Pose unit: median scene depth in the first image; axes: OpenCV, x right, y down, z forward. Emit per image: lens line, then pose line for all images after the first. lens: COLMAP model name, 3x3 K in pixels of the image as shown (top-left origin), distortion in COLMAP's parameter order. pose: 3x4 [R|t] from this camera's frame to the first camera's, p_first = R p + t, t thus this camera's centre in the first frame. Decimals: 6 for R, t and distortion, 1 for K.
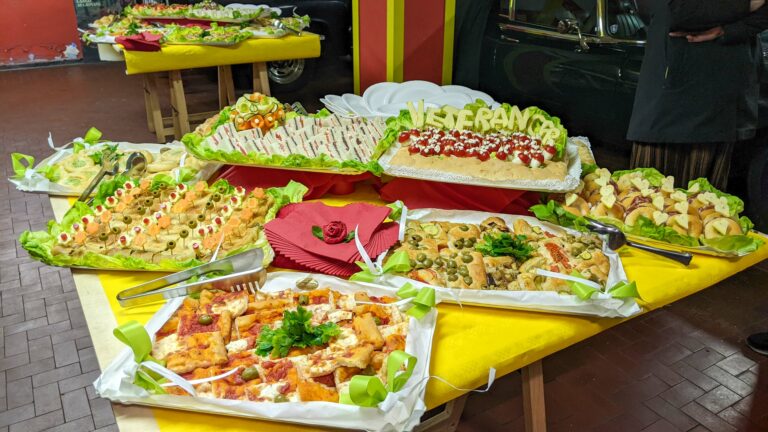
lens RADIAL K [[604.6, 0, 384.0], [0, 604.6, 216.0], [0, 0, 1]] dist [0.006684, -0.007659]
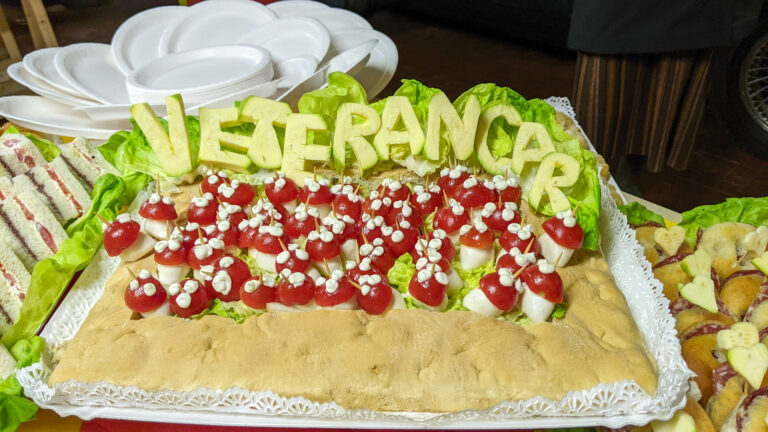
lens RADIAL K [[604.6, 0, 384.0], [0, 604.6, 216.0], [0, 0, 1]] dist [0.006684, -0.007659]
pose [[0.974395, -0.154407, 0.163441, 0.116863], [0.123376, 0.974877, 0.185452, -0.181511], [-0.187970, -0.160539, 0.968966, 0.653687]]
